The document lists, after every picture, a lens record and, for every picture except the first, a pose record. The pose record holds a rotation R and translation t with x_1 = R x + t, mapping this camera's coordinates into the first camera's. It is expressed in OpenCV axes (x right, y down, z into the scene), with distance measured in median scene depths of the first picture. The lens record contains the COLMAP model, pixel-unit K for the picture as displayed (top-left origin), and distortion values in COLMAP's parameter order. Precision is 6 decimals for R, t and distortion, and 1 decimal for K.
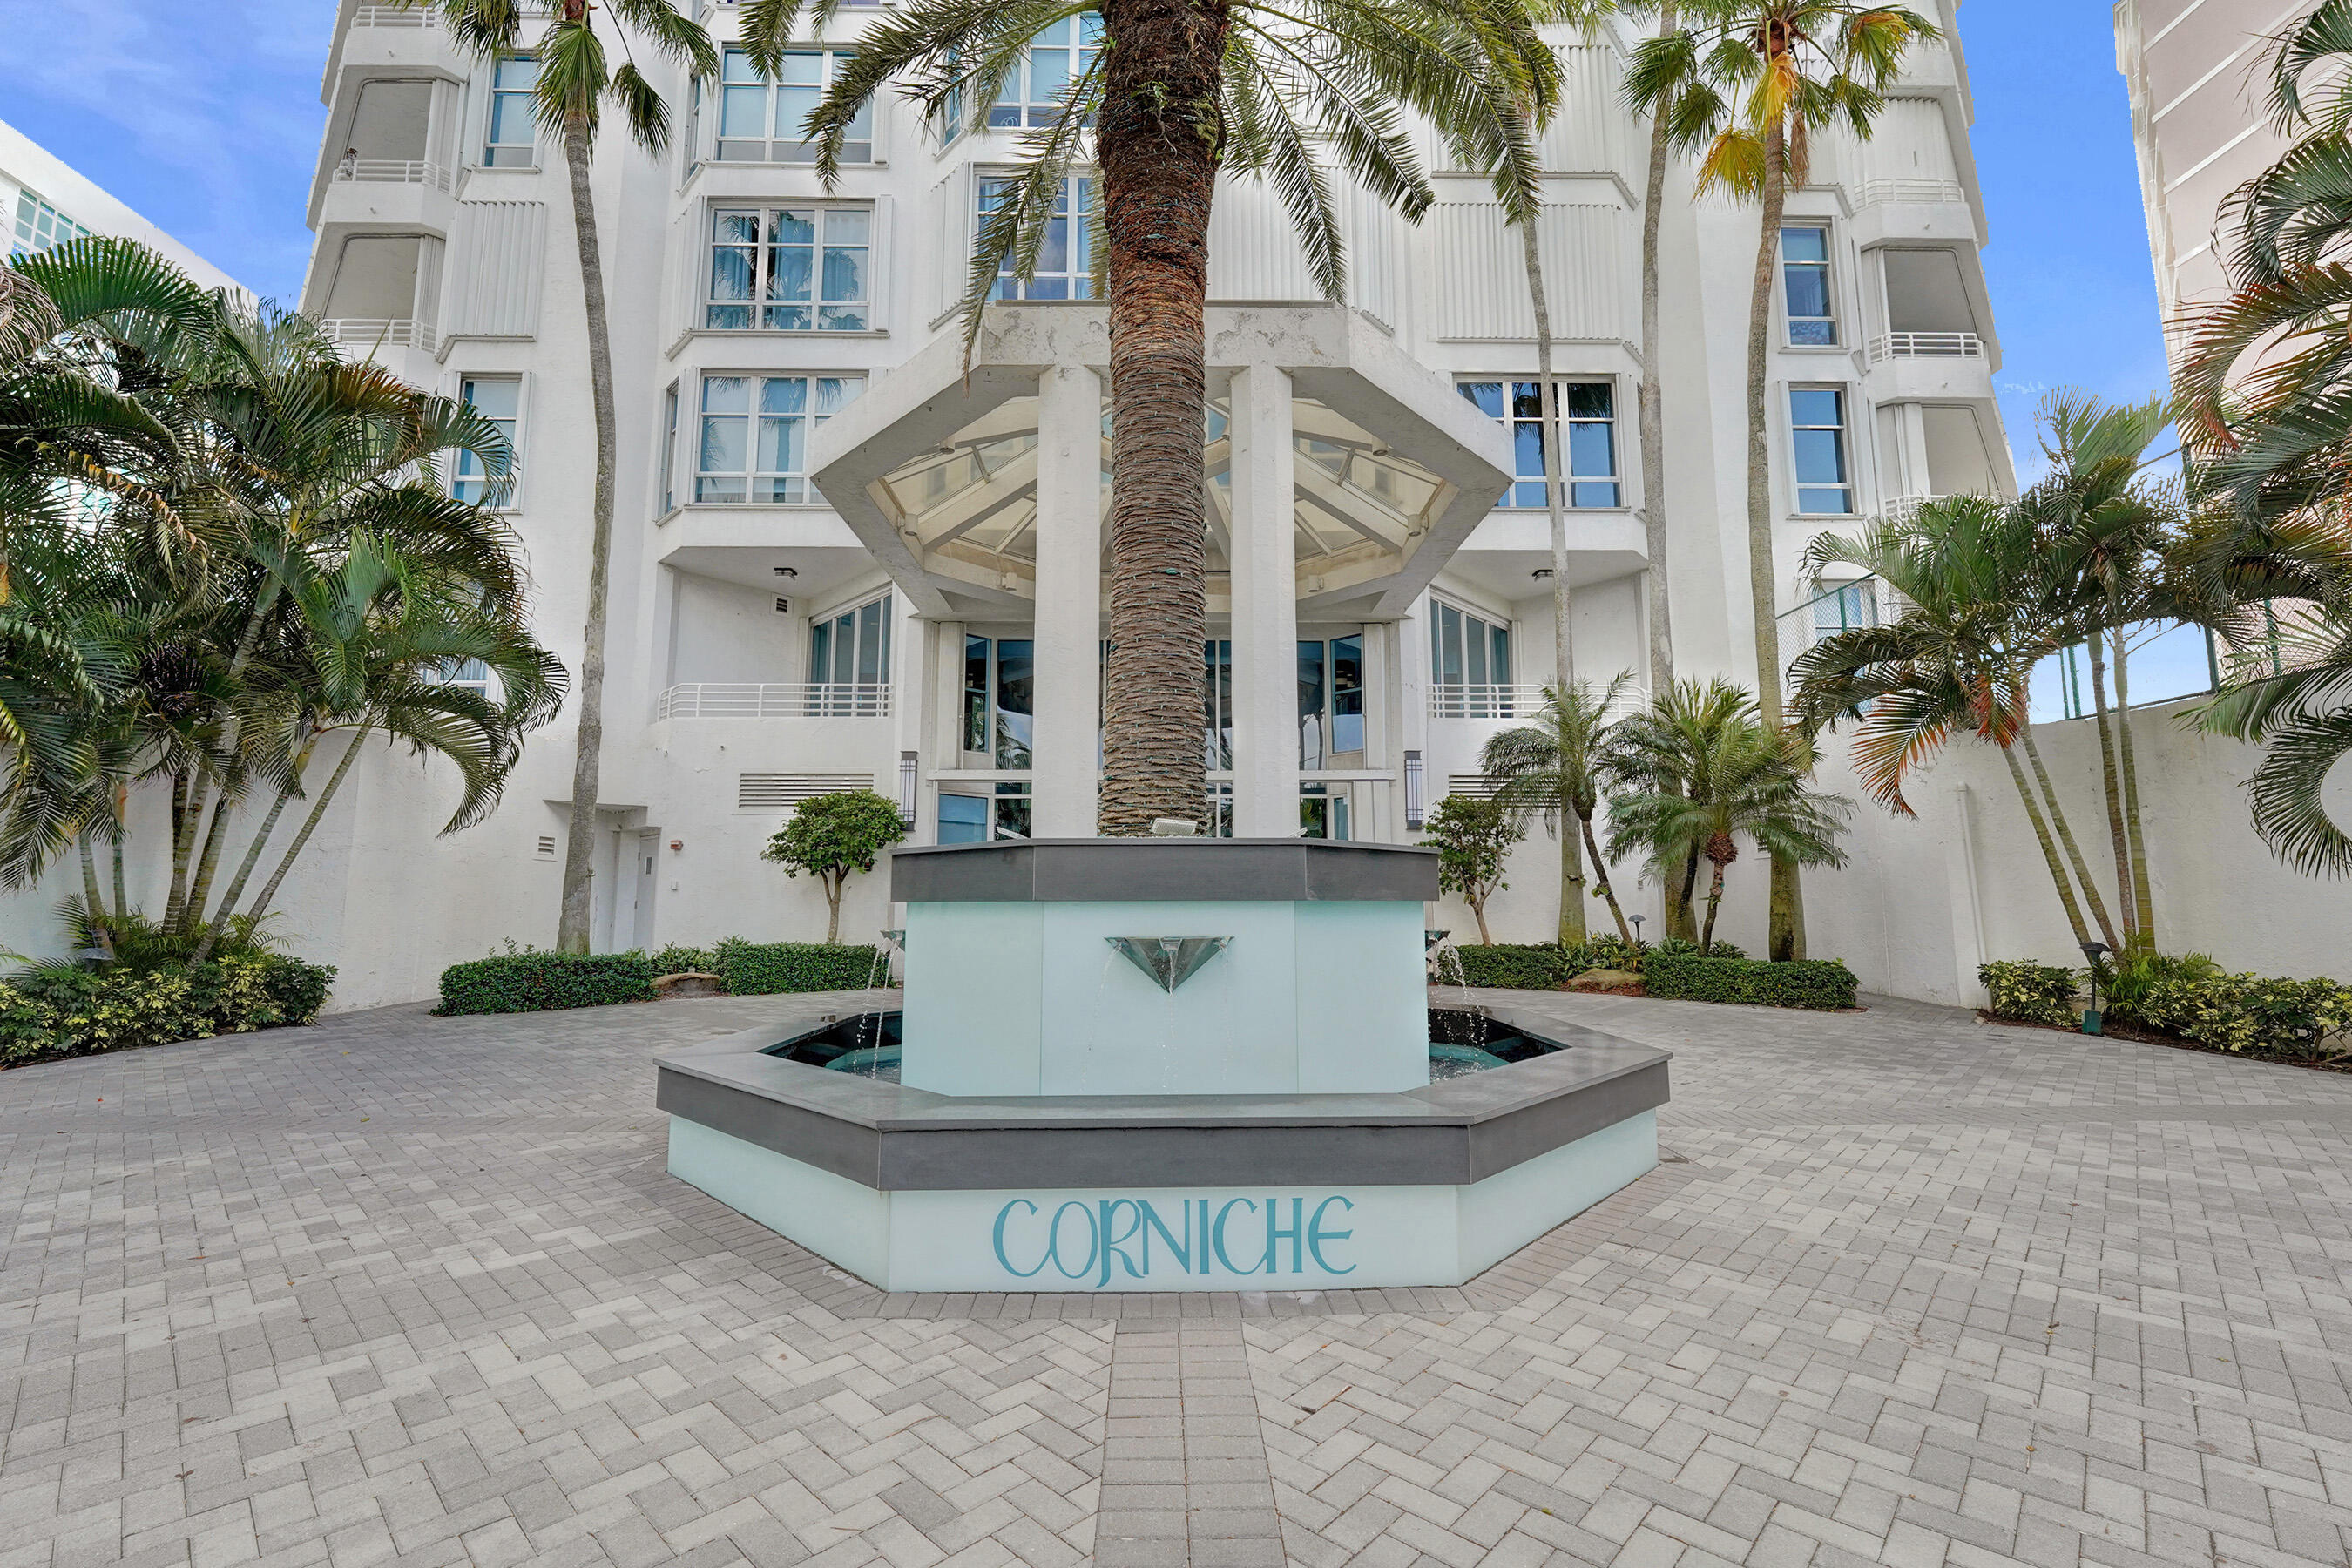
lens RADIAL K [[984.5, 0, 1176.0], [0, 984.5, 784.0], [0, 0, 1]] dist [0.004400, -0.000143]
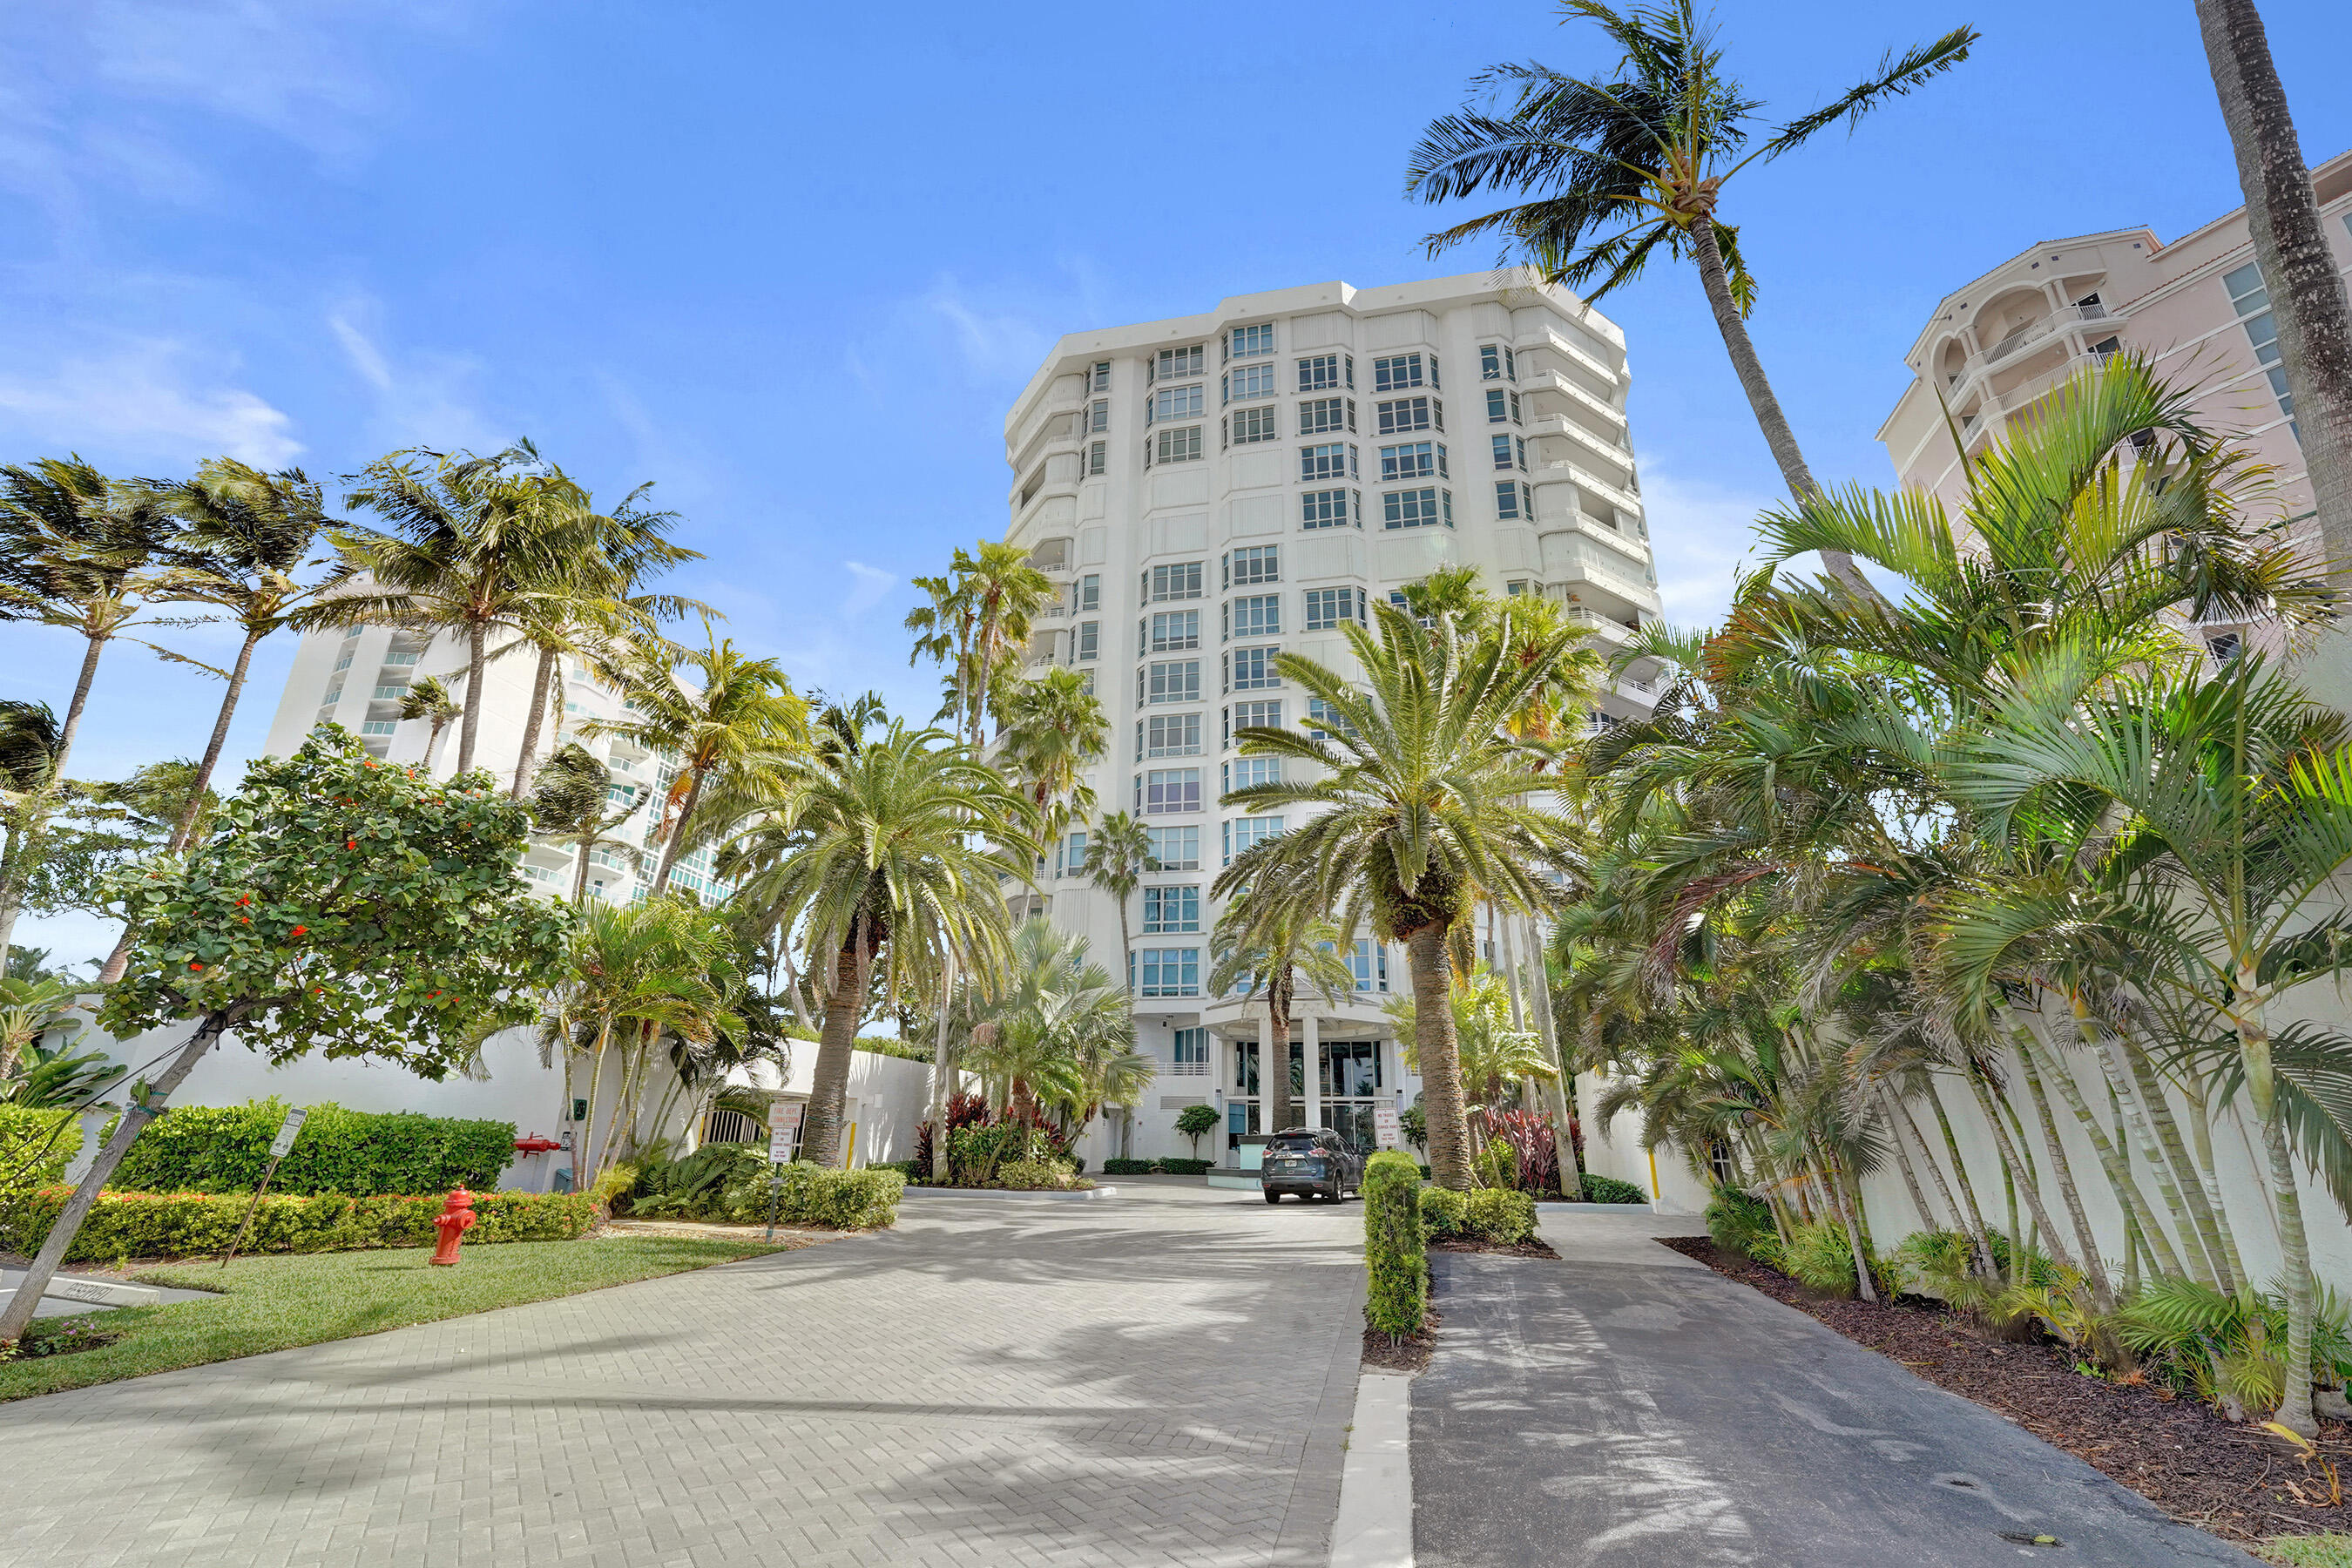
lens RADIAL K [[984.5, 0, 1176.0], [0, 984.5, 784.0], [0, 0, 1]] dist [0.004400, -0.000143]
pose [[0.973024, -0.064145, -0.221608, 0.317577], [0.009872, 0.971266, -0.237792, -0.227067], [0.230493, 0.229190, 0.945698, -2.047885]]
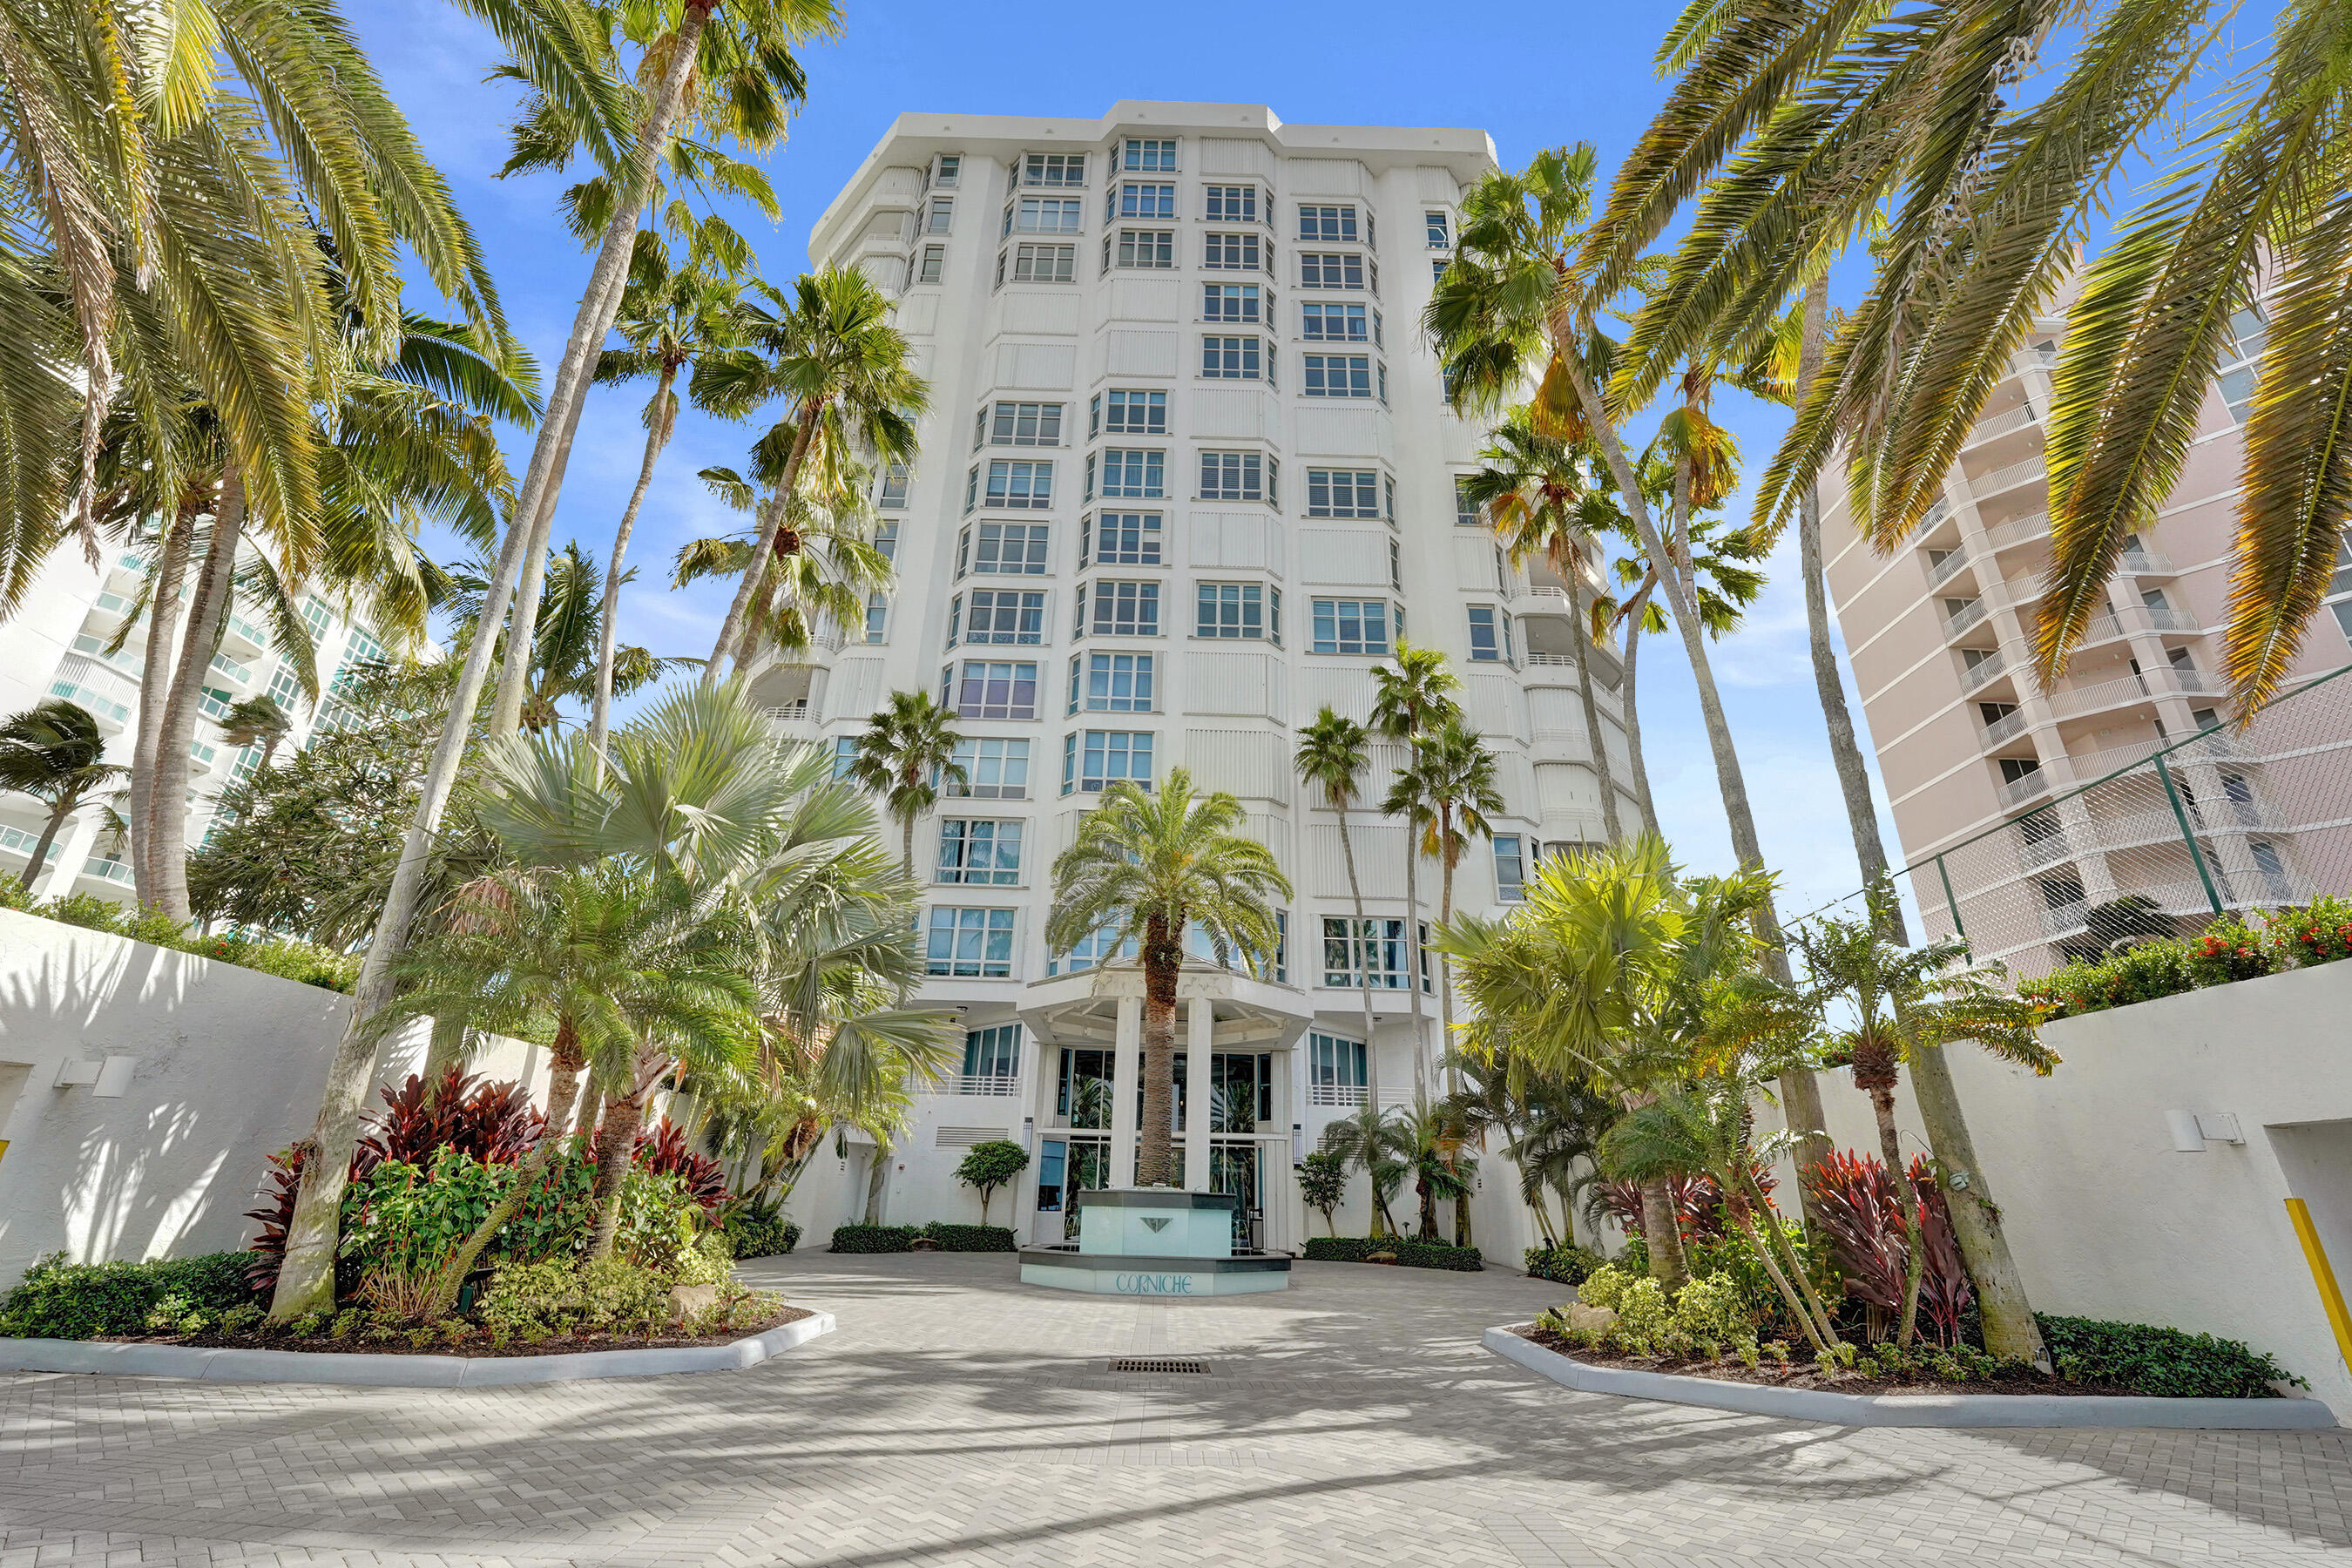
lens RADIAL K [[984.5, 0, 1176.0], [0, 984.5, 784.0], [0, 0, 1]] dist [0.004400, -0.000143]
pose [[0.999584, 0.022008, -0.018663, 0.034591], [-0.026400, 0.958589, -0.283567, -0.124146], [0.011650, 0.283941, 0.958771, -1.045744]]
